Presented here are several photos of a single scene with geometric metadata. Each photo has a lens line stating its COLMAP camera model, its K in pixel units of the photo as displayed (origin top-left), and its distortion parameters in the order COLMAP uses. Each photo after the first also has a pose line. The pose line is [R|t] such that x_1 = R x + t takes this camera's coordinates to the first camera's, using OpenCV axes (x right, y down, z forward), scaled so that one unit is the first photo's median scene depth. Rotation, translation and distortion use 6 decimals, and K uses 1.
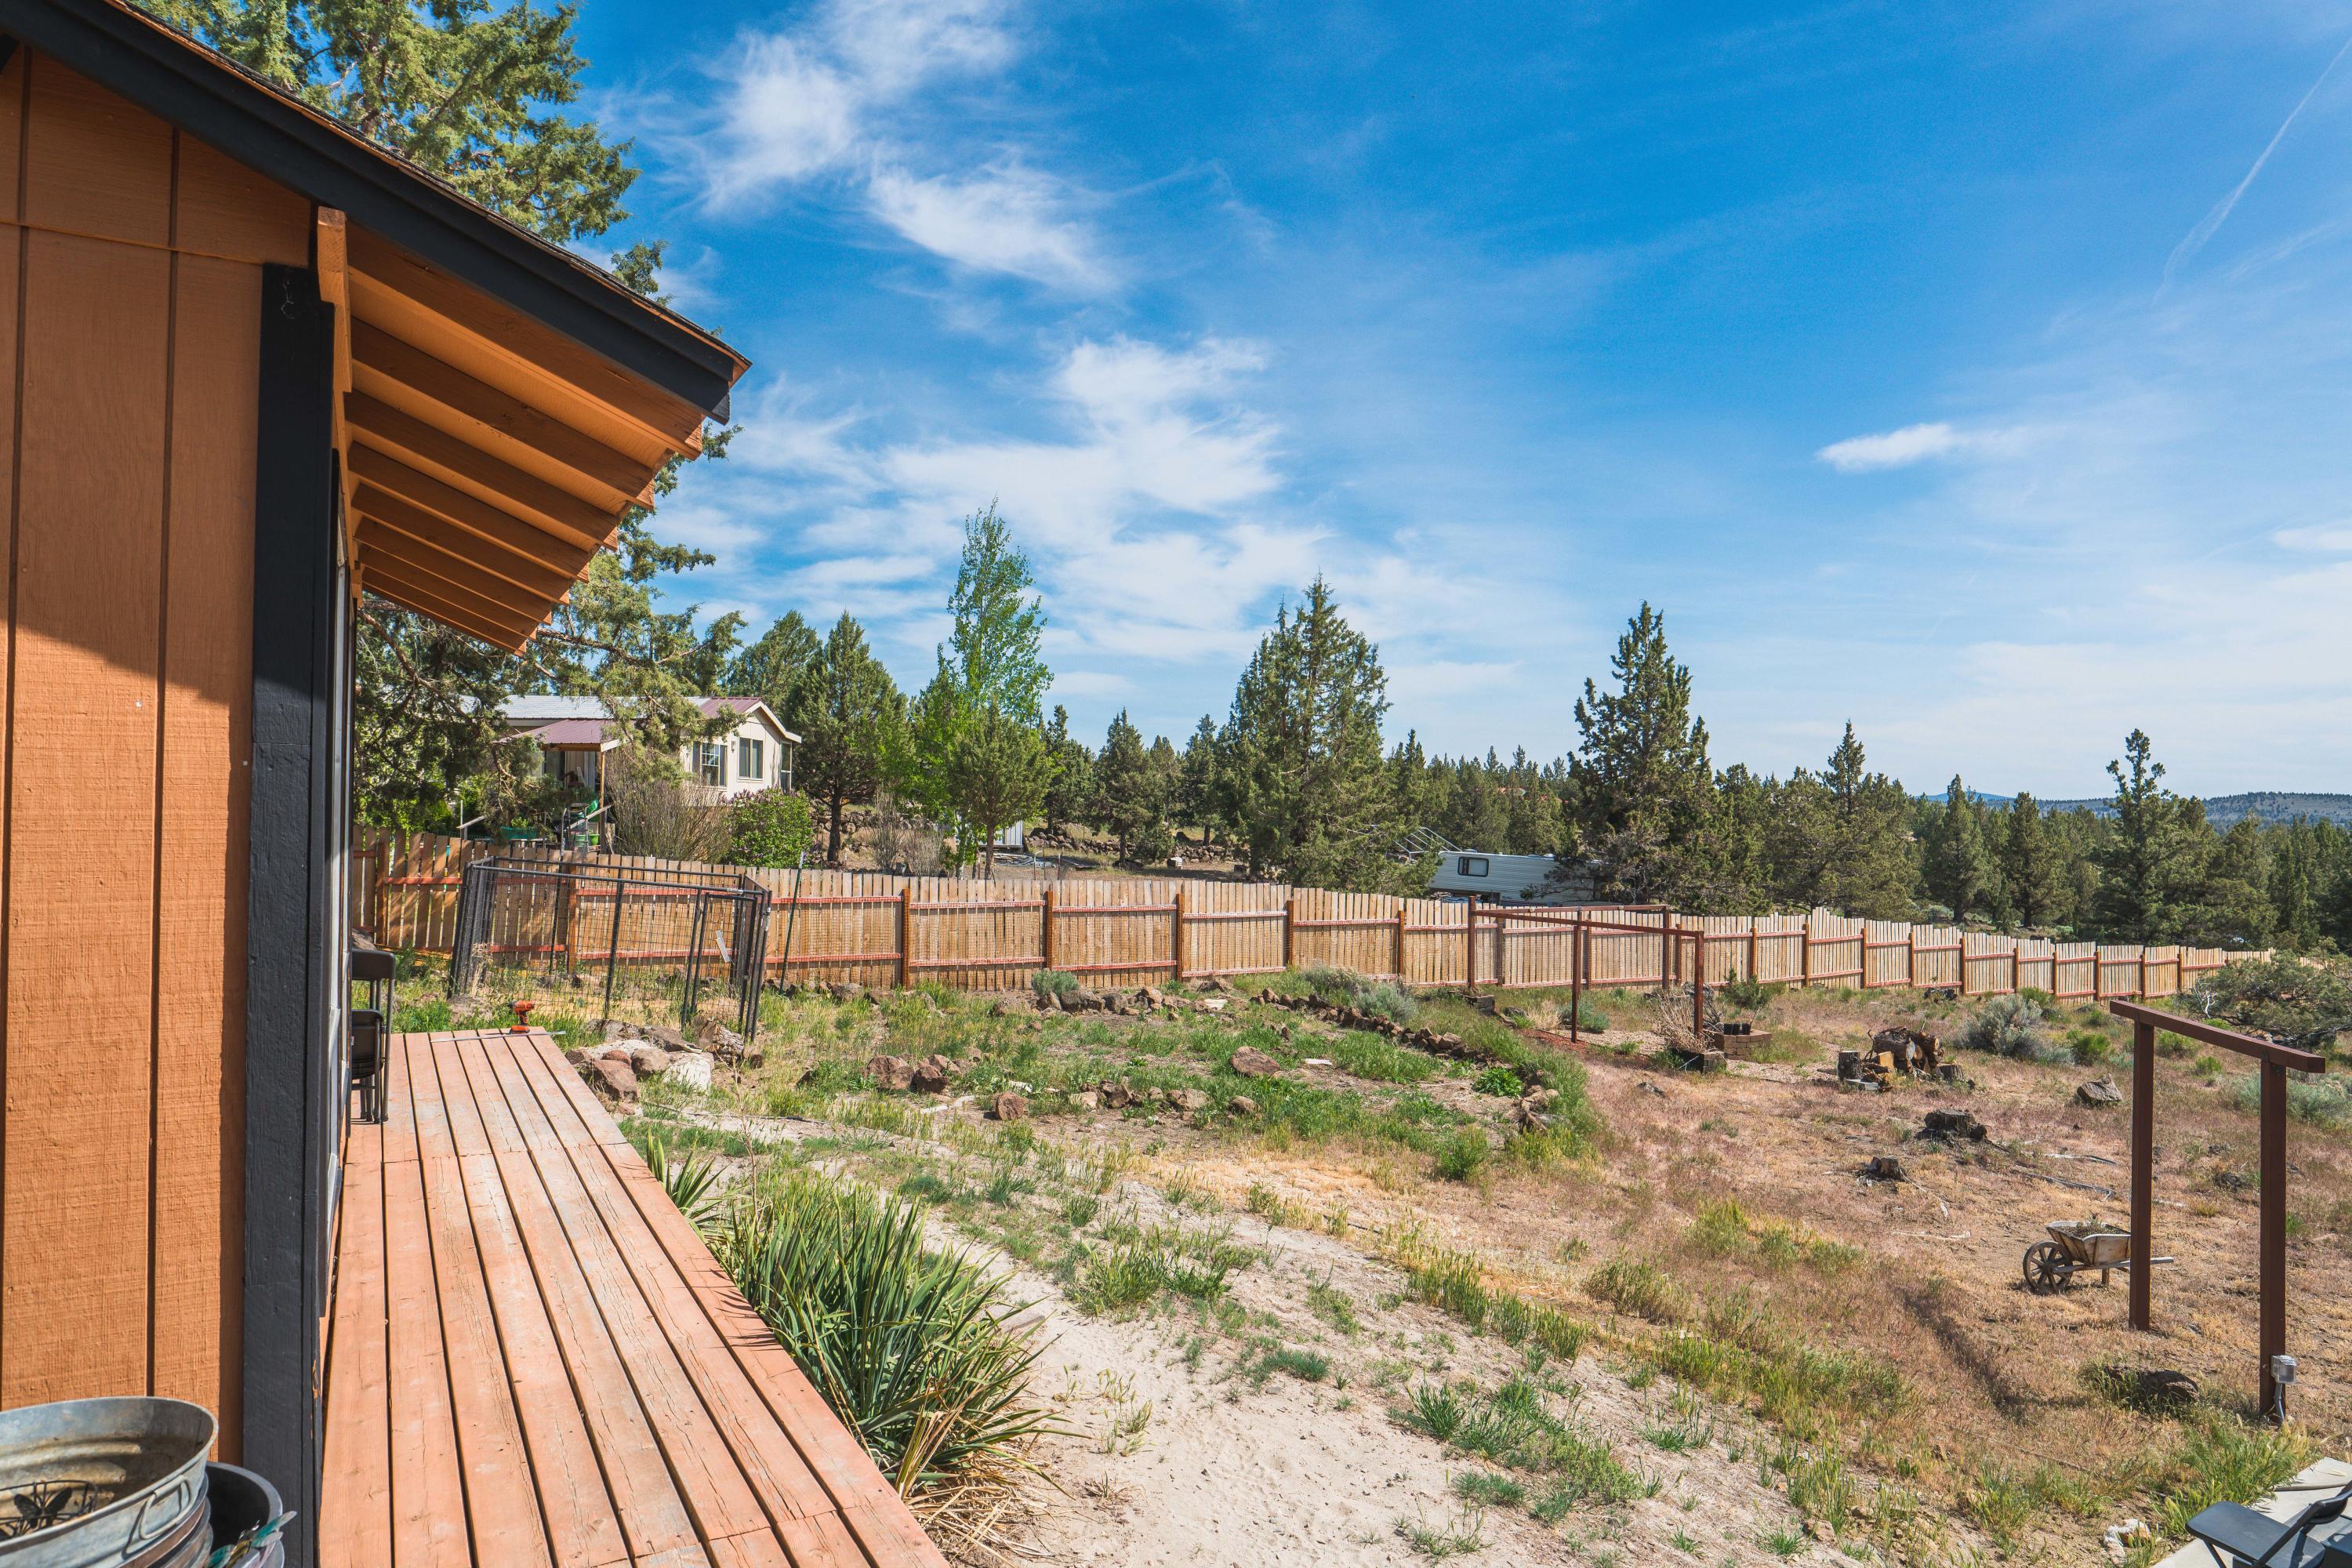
lens RADIAL K [[1363.7, 0, 1171.8], [0, 1363.7, 795.3], [0, 0, 1]] dist [-0.021894, 0.000002]
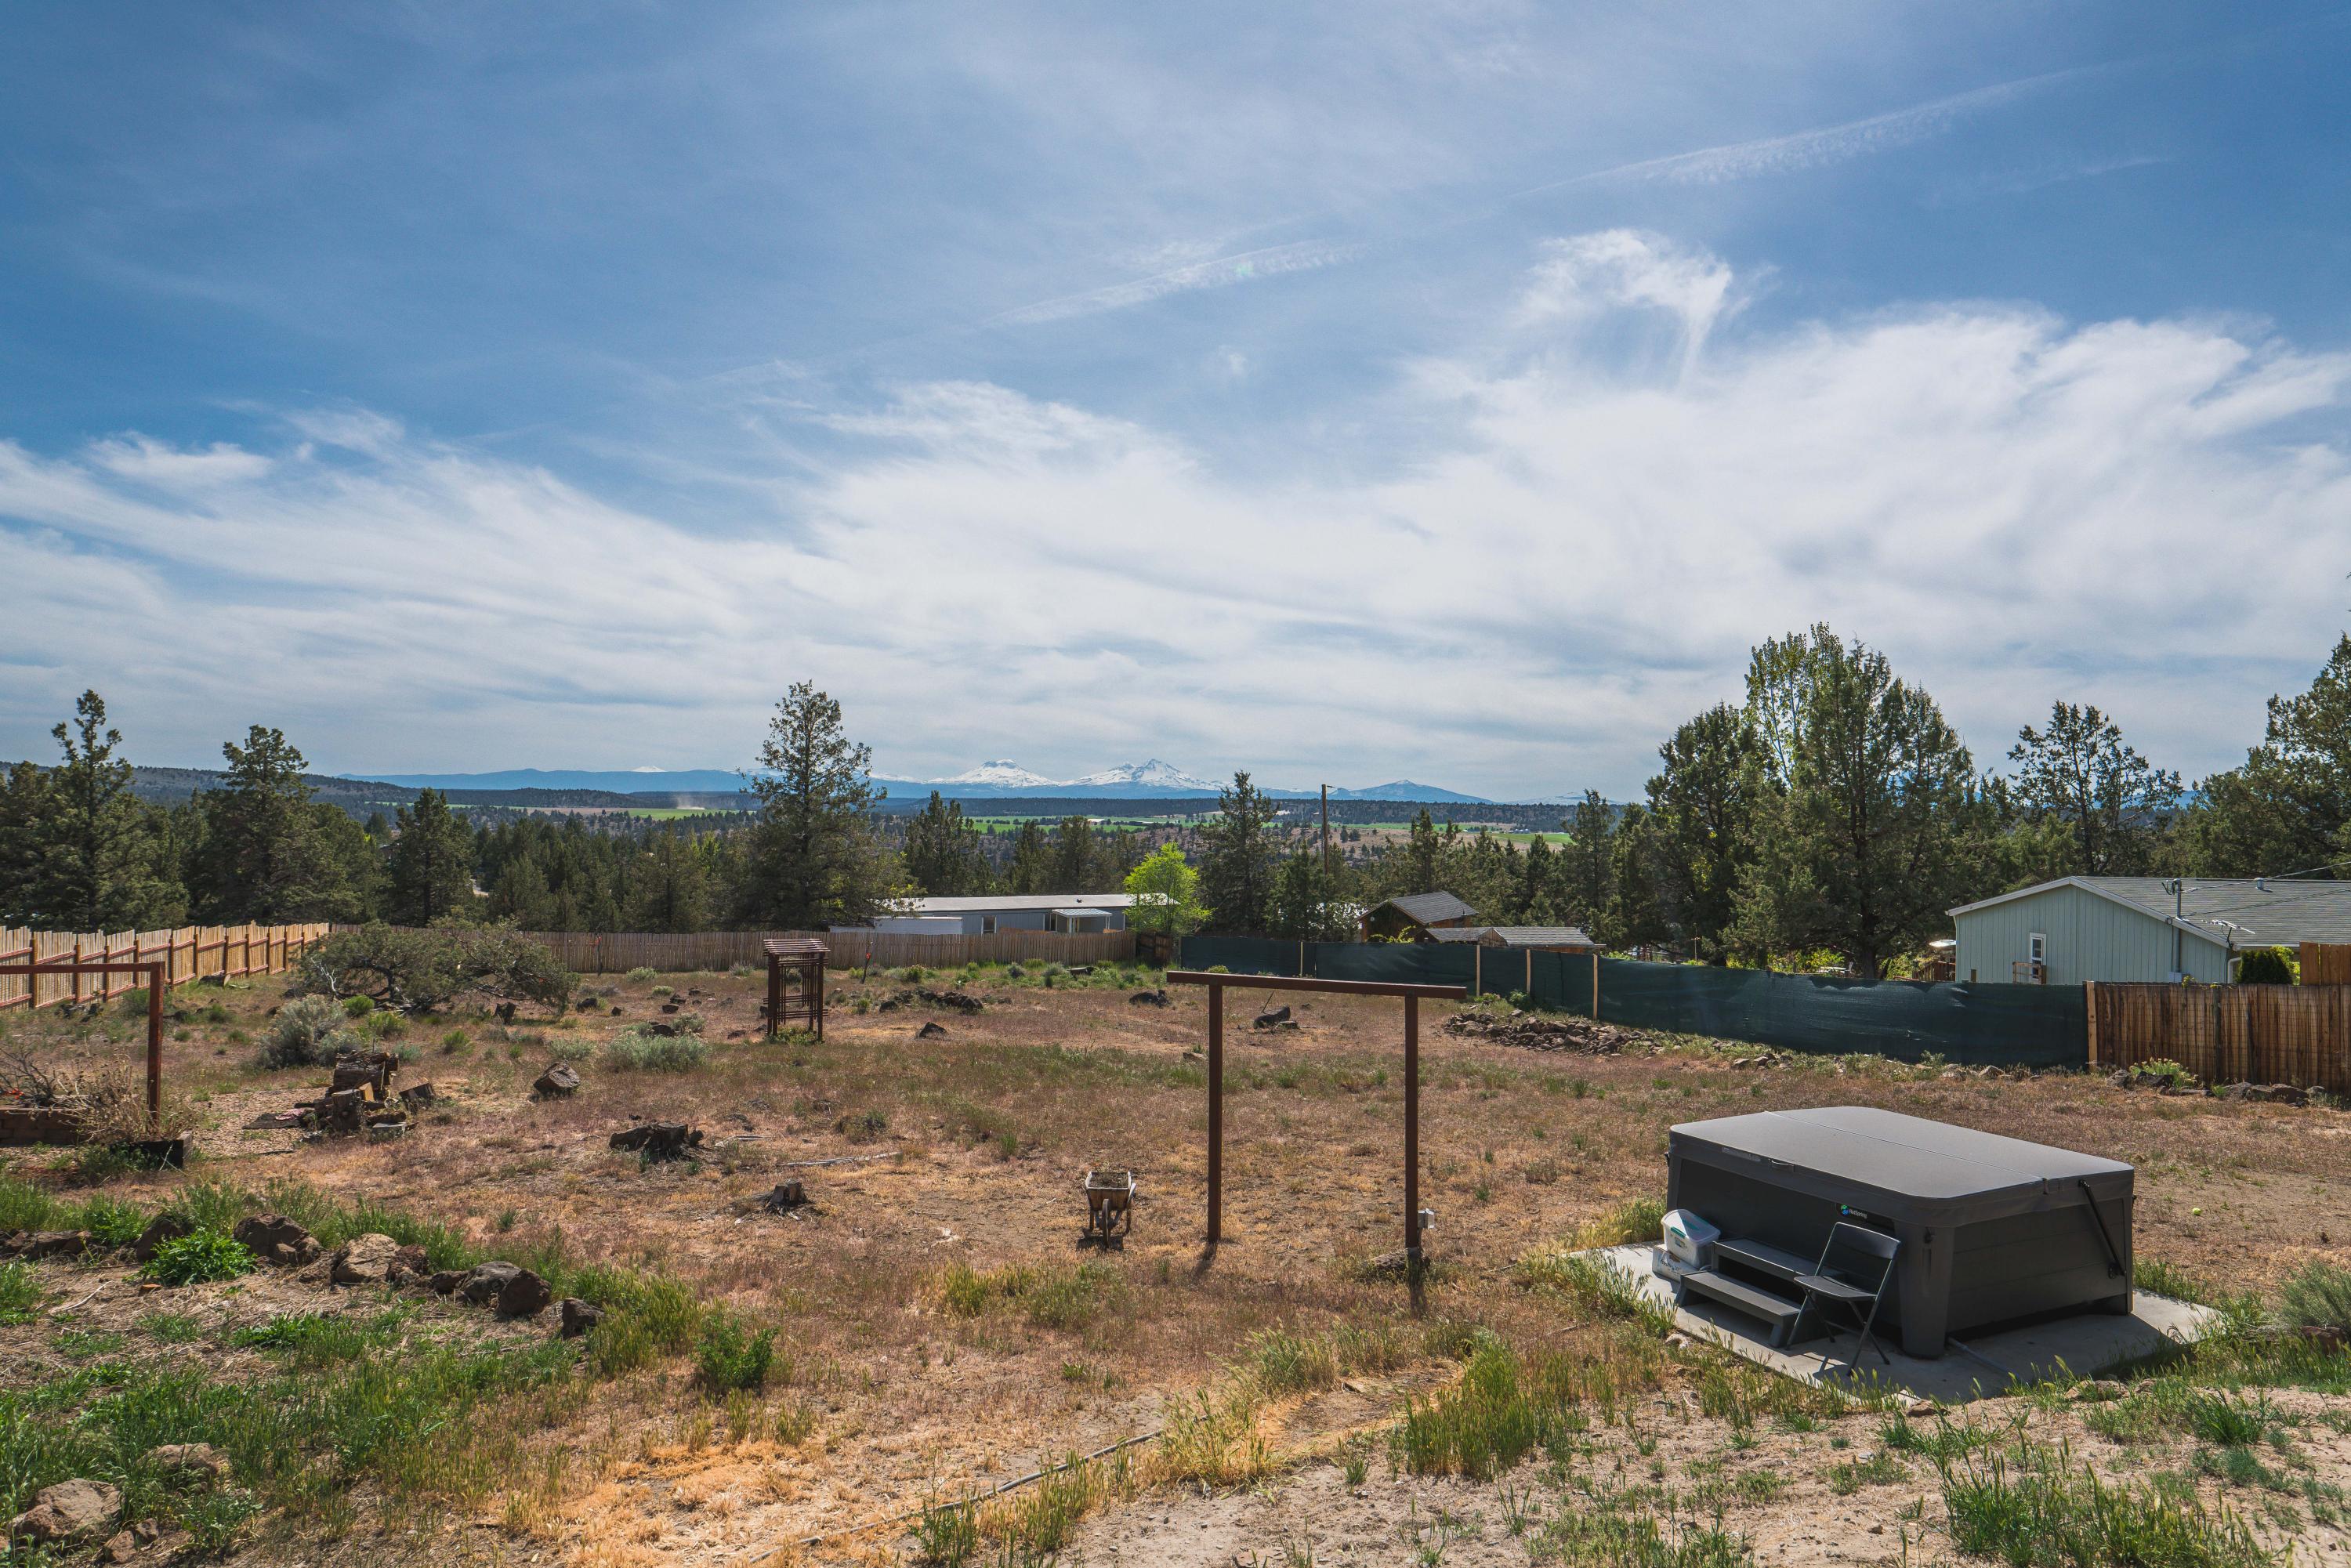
lens RADIAL K [[1363.0, 0, 1174.8], [0, 1363.0, 789.7], [0, 0, 1]] dist [-0.021894, 0.000002]
pose [[0.132650, 0.010273, 0.991110, -0.097156], [-0.030927, 0.999502, -0.006221, 0.000776], [-0.990680, -0.029827, 0.132902, 0.192973]]
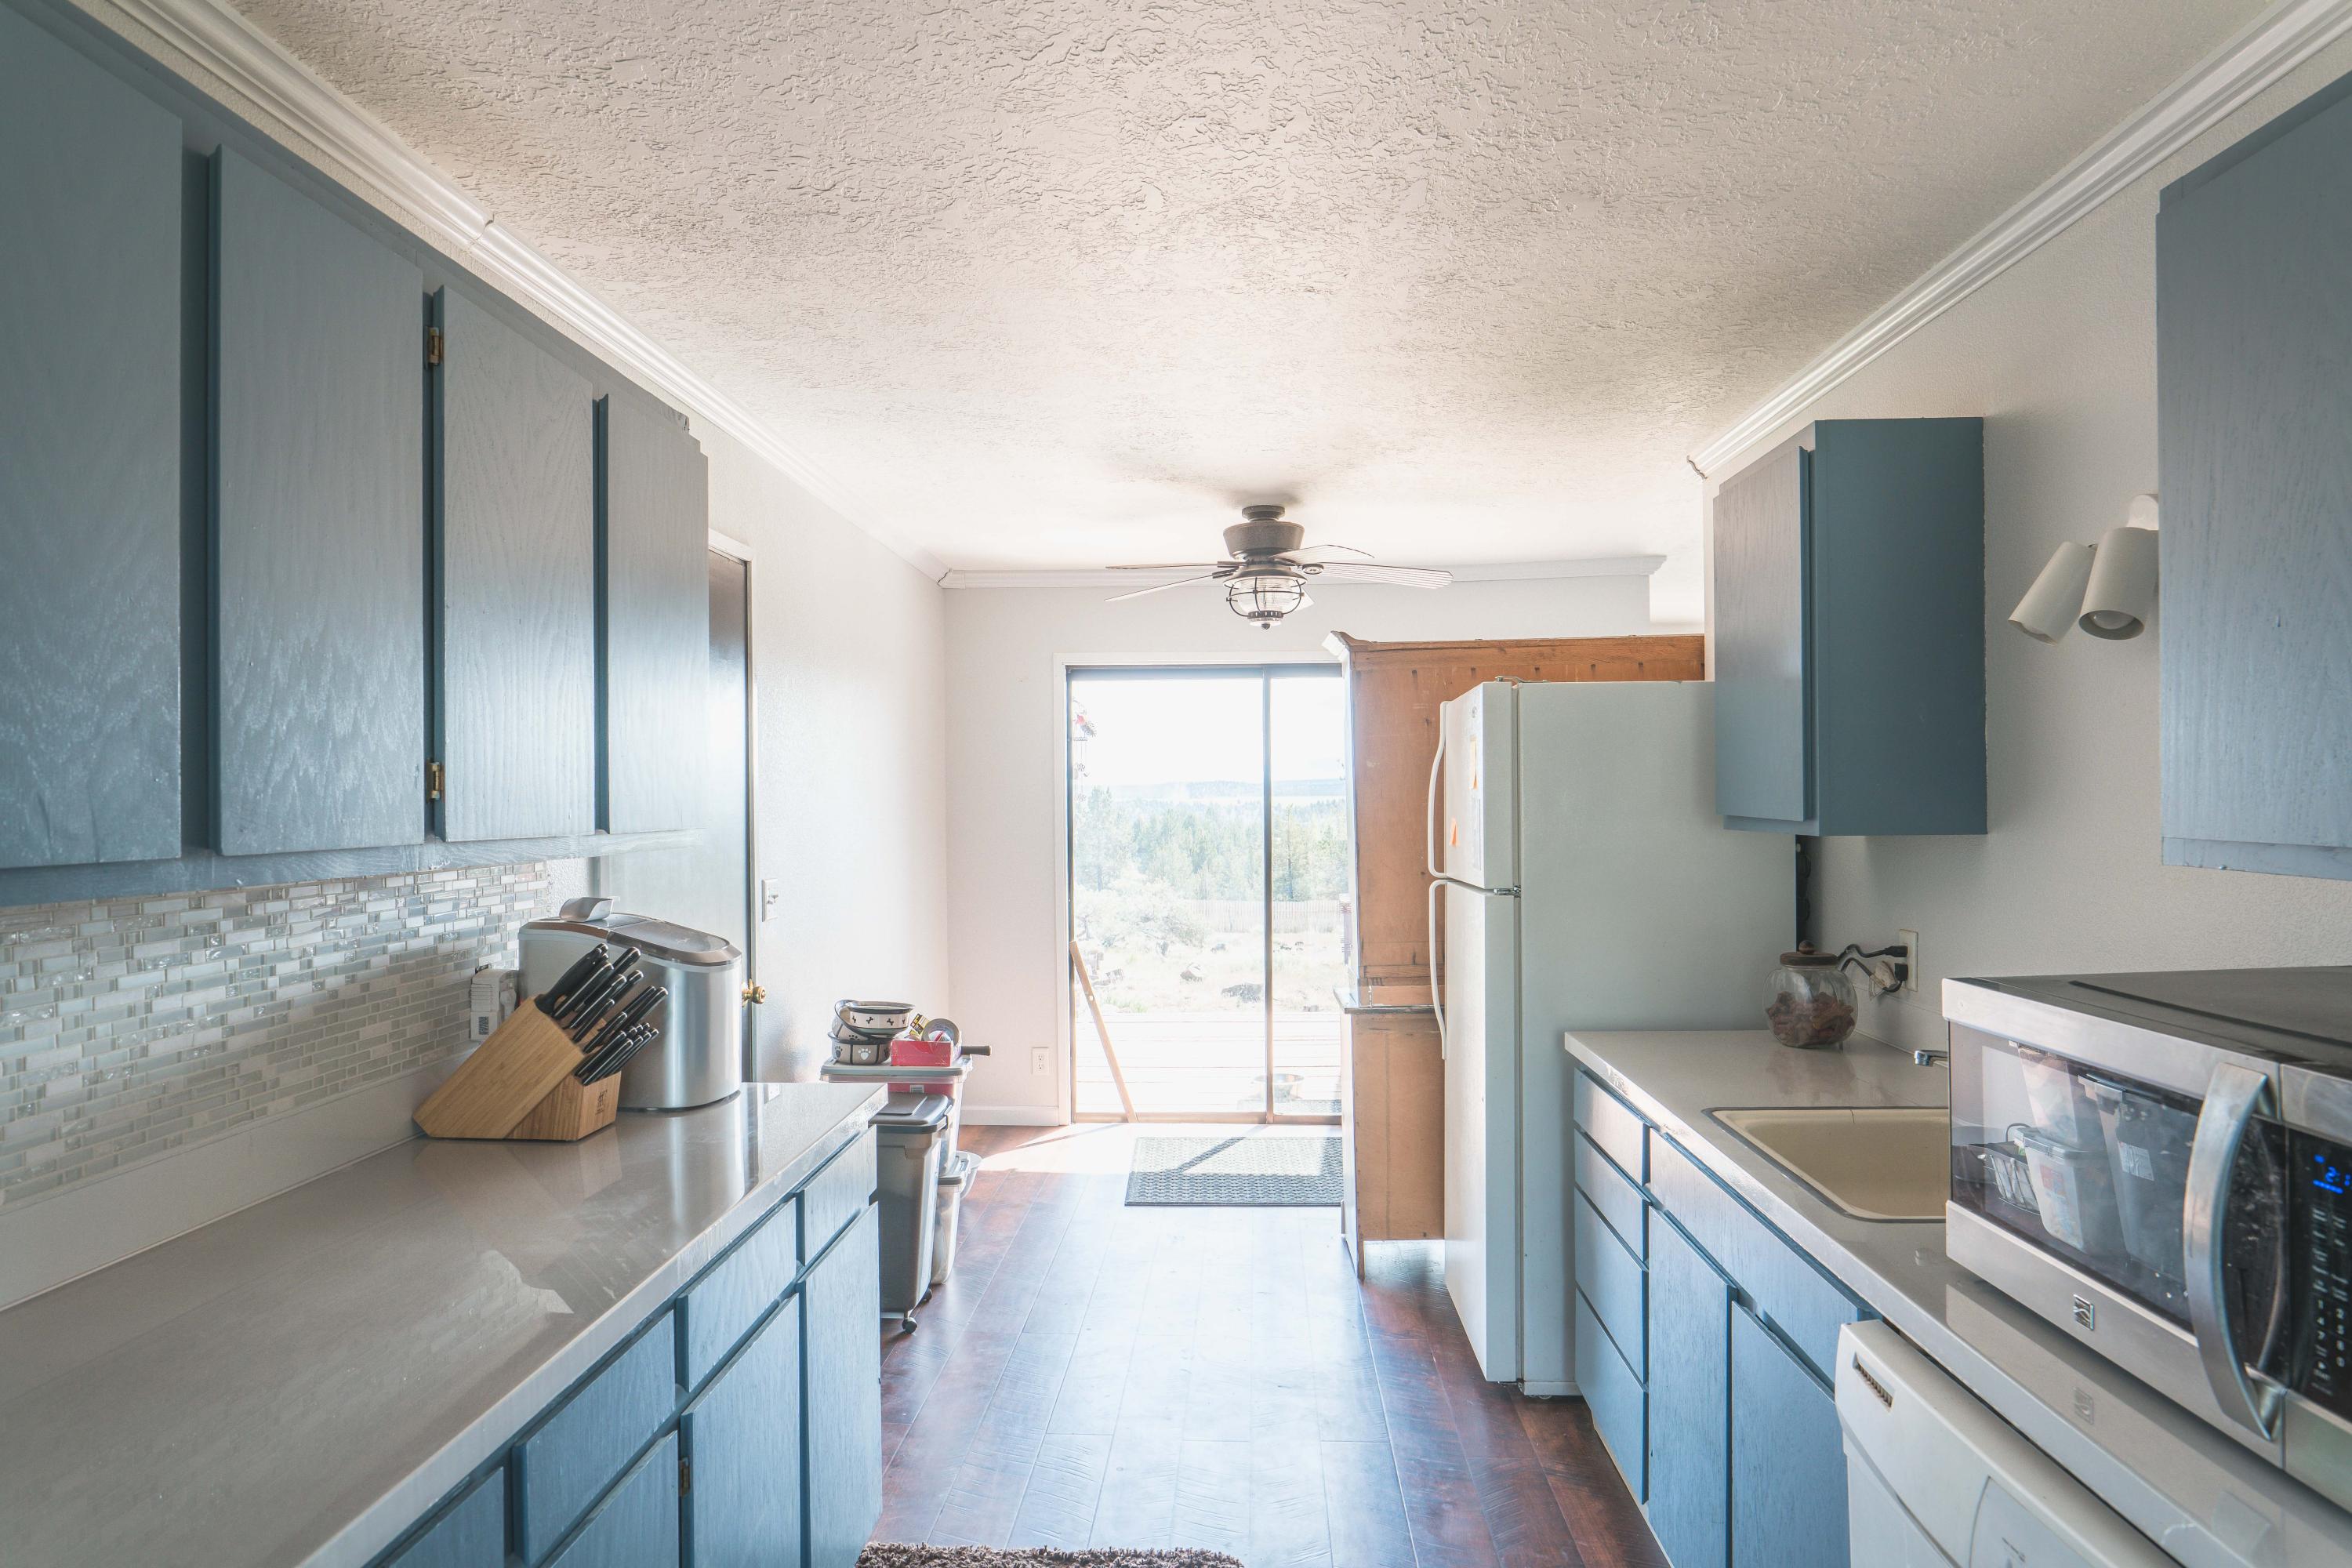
lens RADIAL K [[1363.7, 0, 1163.4], [0, 1363.7, 784.8], [0, 0, 1]] dist [-0.021894, 0.000002]
pose [[0.552583, -0.011889, 0.833373, -0.263650], [0.008418, 0.999927, 0.008683, -0.002537], [-0.833416, 0.002217, 0.552642, 0.082284]]
